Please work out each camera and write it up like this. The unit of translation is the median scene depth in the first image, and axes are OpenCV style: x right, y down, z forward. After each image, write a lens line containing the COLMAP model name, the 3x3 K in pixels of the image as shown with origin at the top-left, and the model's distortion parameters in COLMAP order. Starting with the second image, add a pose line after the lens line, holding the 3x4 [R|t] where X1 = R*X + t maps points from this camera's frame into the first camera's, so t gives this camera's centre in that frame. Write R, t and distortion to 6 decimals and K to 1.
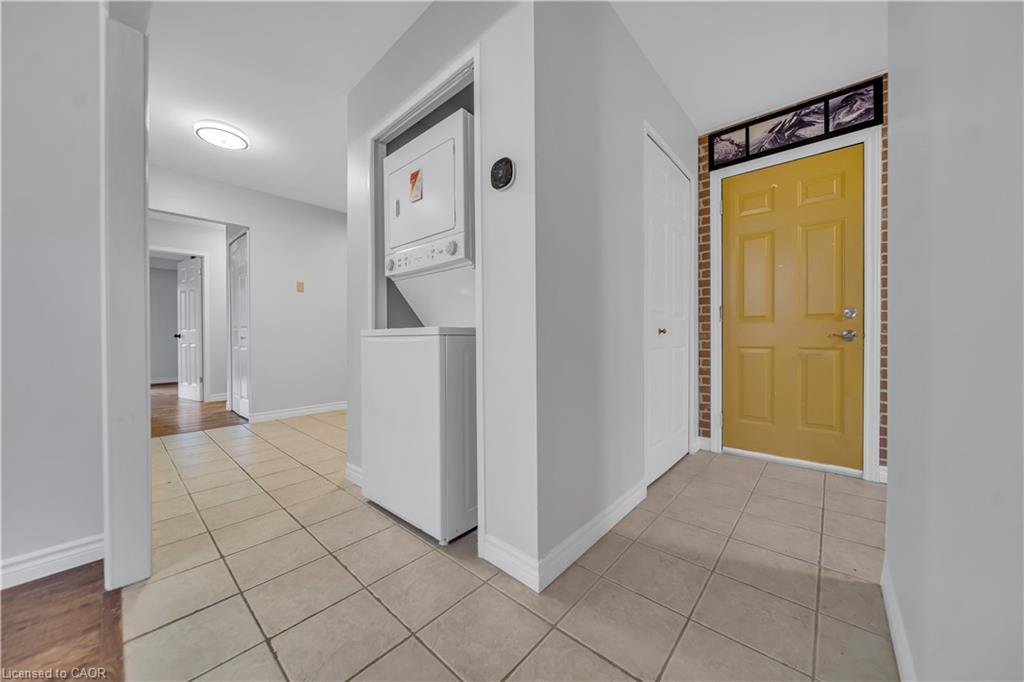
lens RADIAL K [[359.4, 0, 507.5], [0, 359.4, 335.0], [0, 0, 1]] dist [-0.003688, -0.000765]
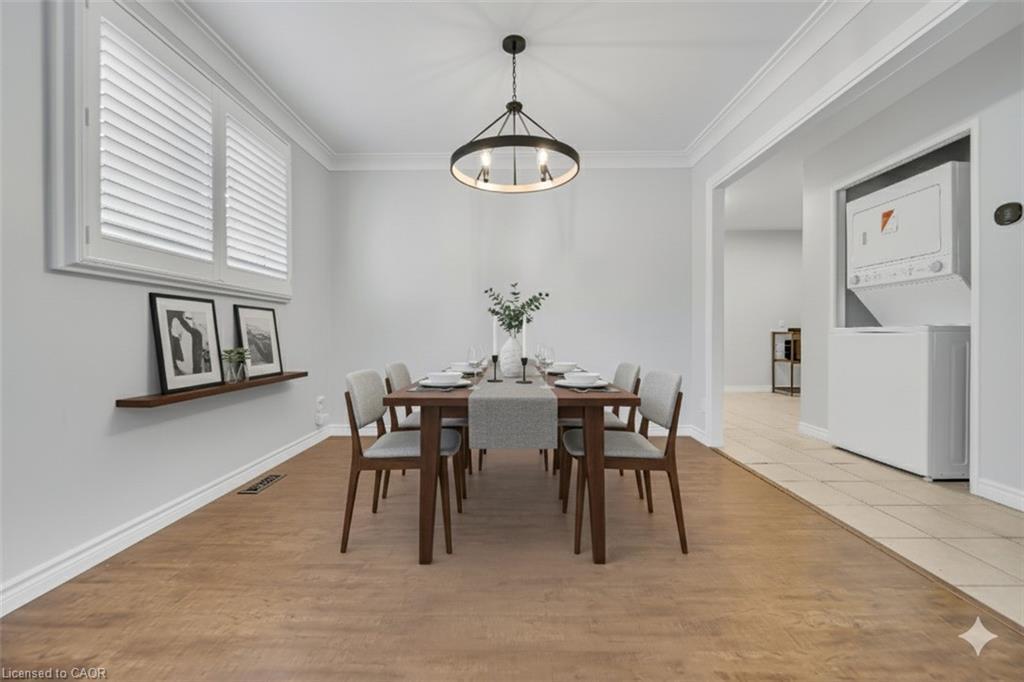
lens RADIAL K [[359.4, 0, 514.4], [0, 359.4, 335.5], [0, 0, 1]] dist [-0.003688, -0.000765]
pose [[0.665575, 0.011549, -0.746242, -0.201921], [-0.015253, 0.999882, 0.001870, 0.036351], [0.746175, 0.010138, 0.665673, -1.040438]]
